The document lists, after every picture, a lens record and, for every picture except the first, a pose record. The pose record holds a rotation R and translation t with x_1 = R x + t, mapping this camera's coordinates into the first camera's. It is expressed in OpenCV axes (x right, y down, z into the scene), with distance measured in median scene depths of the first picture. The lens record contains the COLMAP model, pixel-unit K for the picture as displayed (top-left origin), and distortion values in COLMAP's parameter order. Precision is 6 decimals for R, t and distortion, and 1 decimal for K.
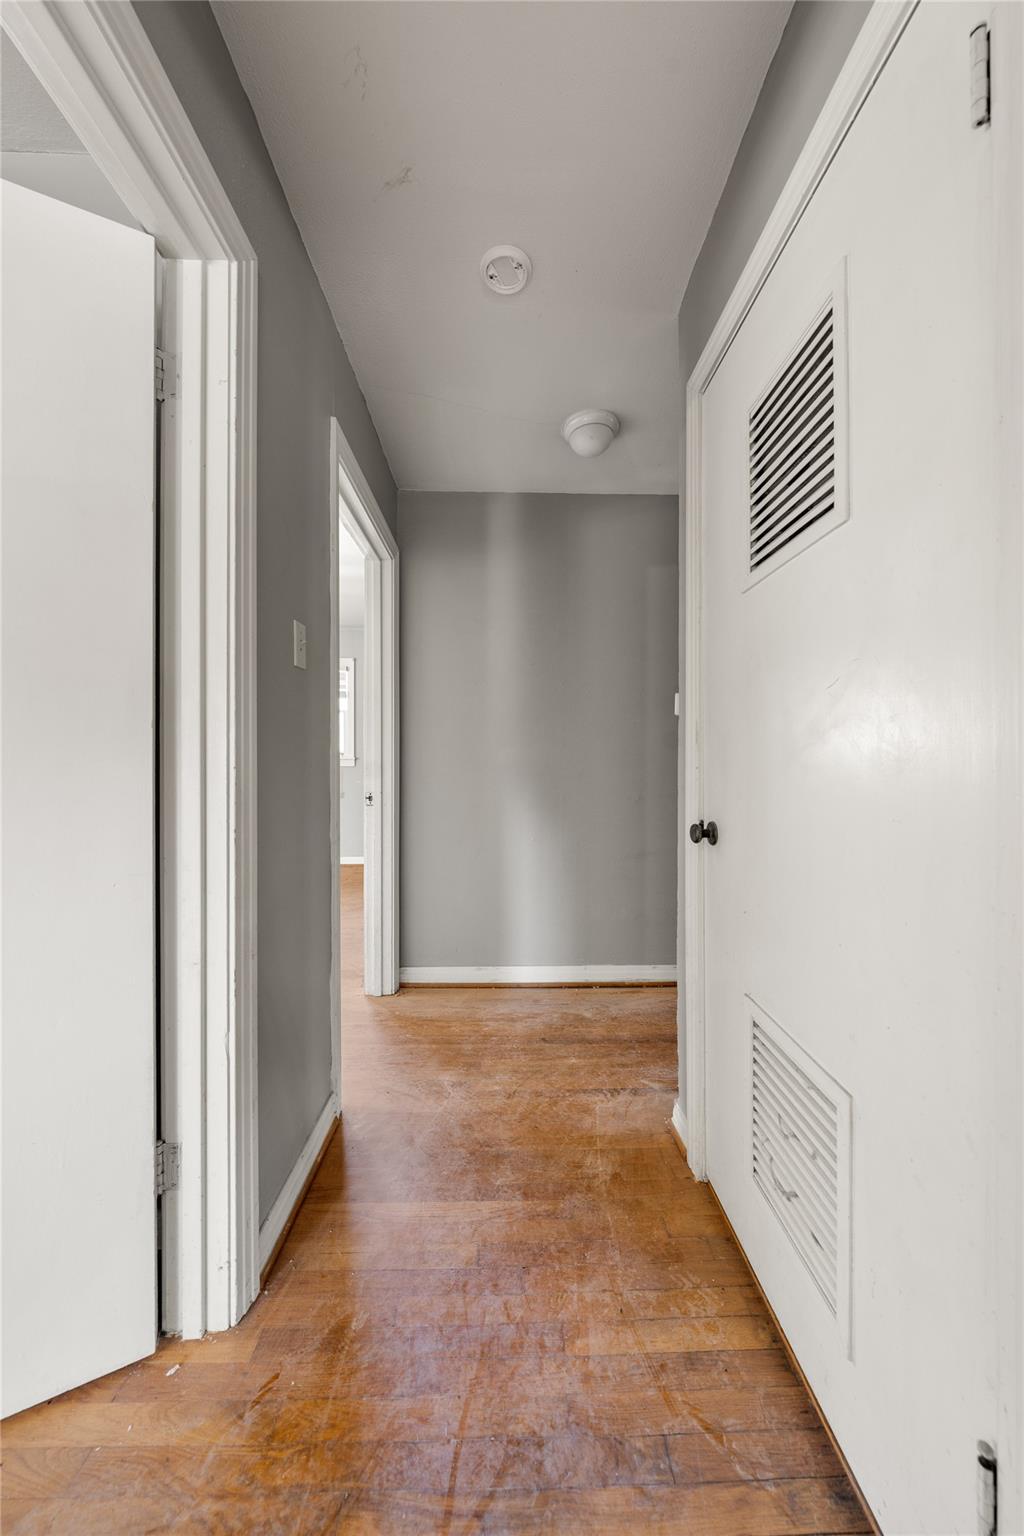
lens RADIAL K [[529.1, 0, 512.0], [0, 529.1, 768.0], [0, 0, 1]] dist [0.000236, -0.000072]
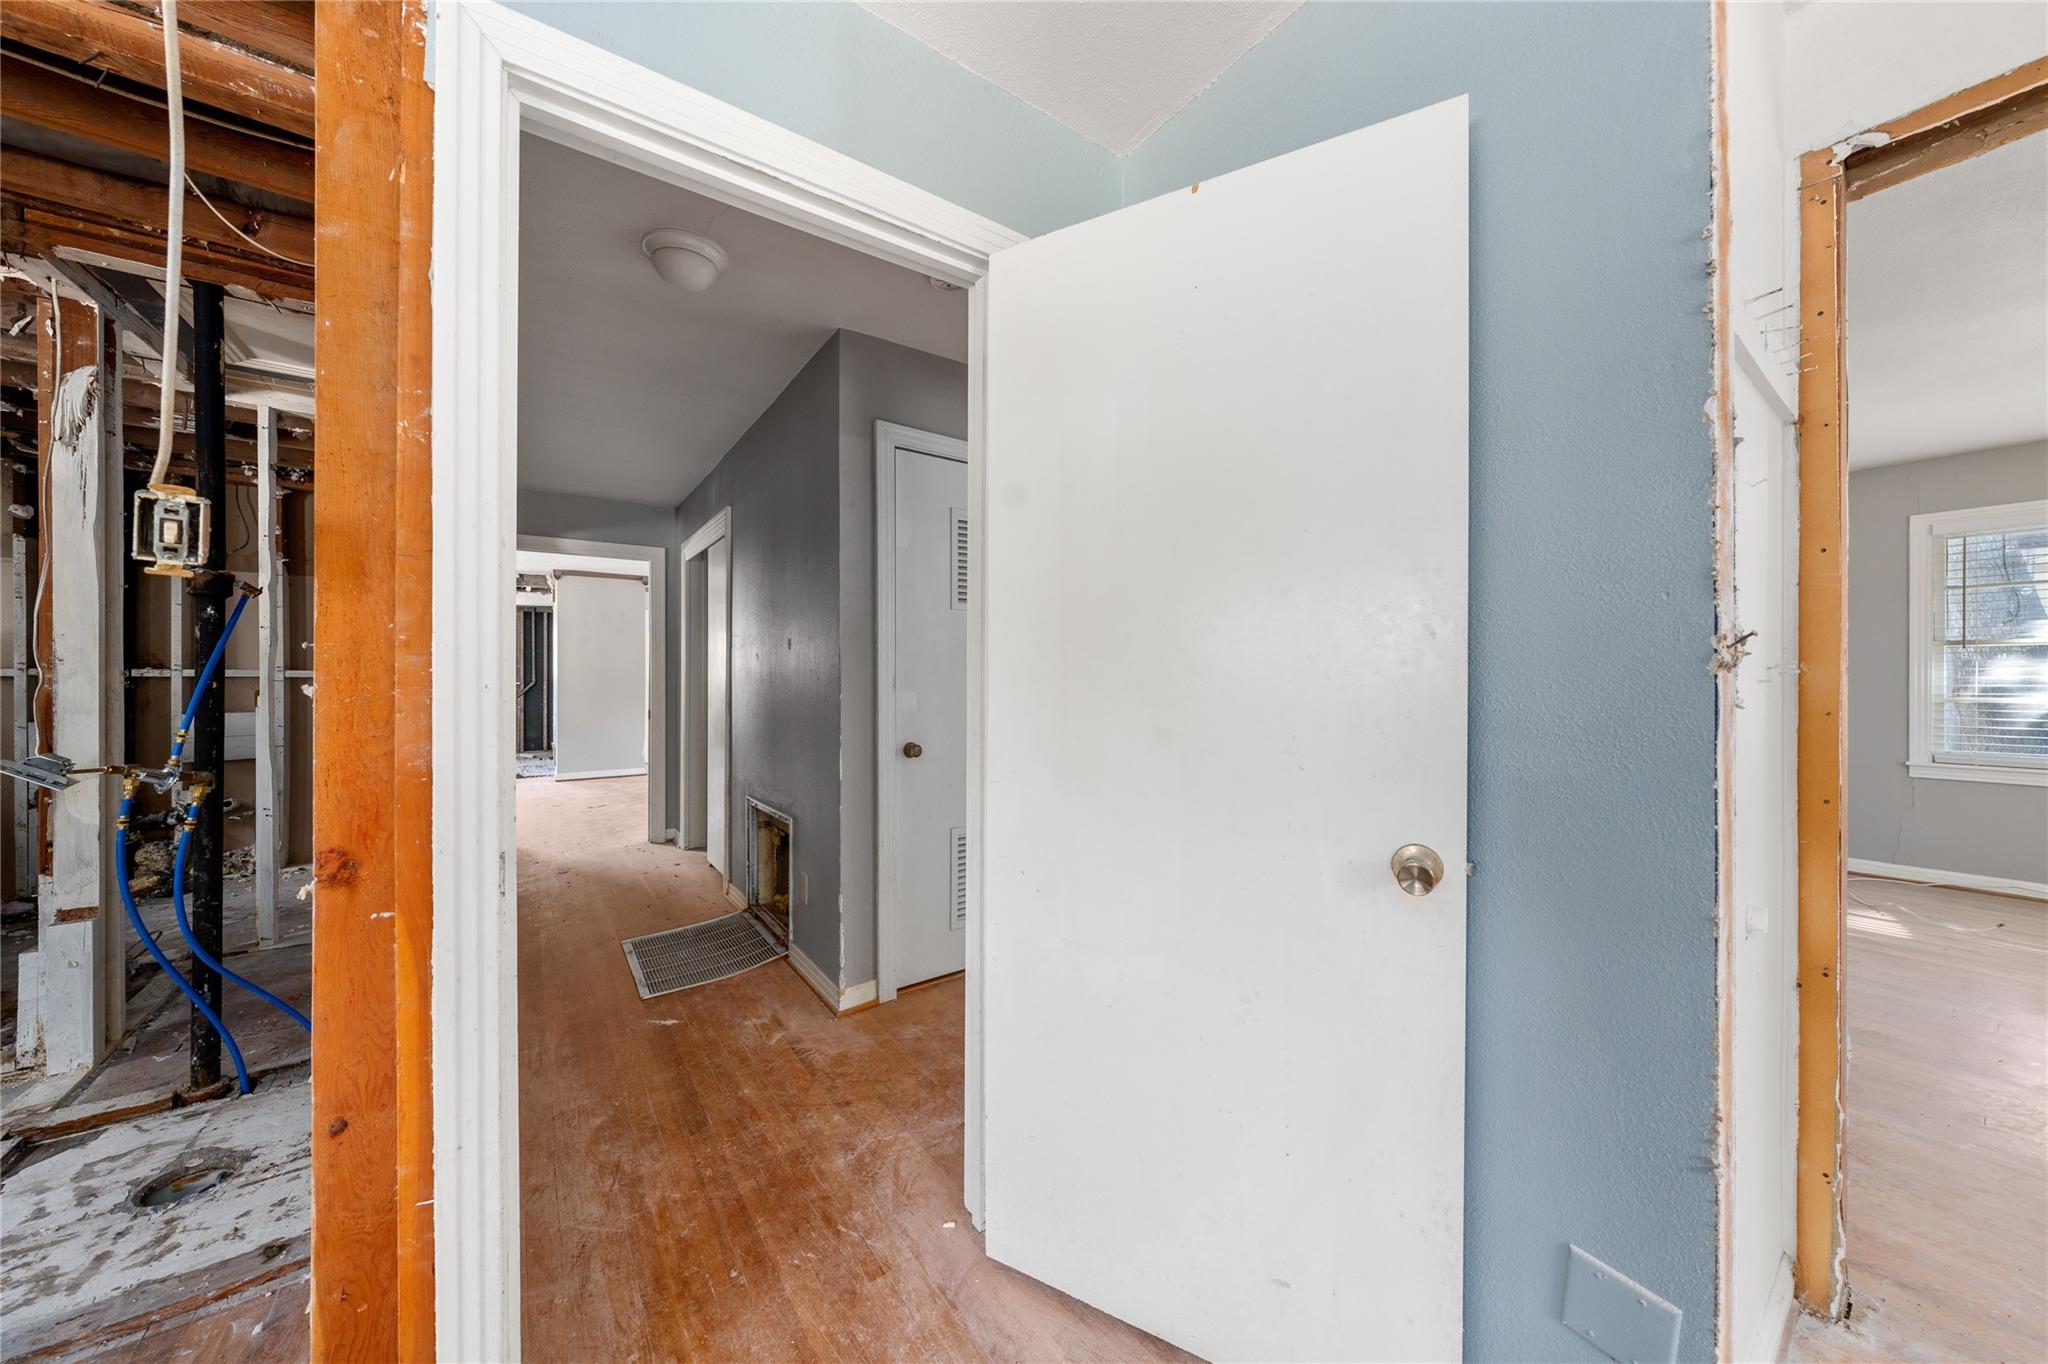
lens RADIAL K [[697.4, 0, 1028.0], [0, 697.4, 678.2], [0, 0, 1]] dist [-0.000353, -0.000055]
pose [[-0.569773, 0.002978, 0.821797, -1.242123], [0.021410, 0.999708, 0.011221, -0.079386], [-0.821523, 0.023989, -0.569670, 1.570915]]
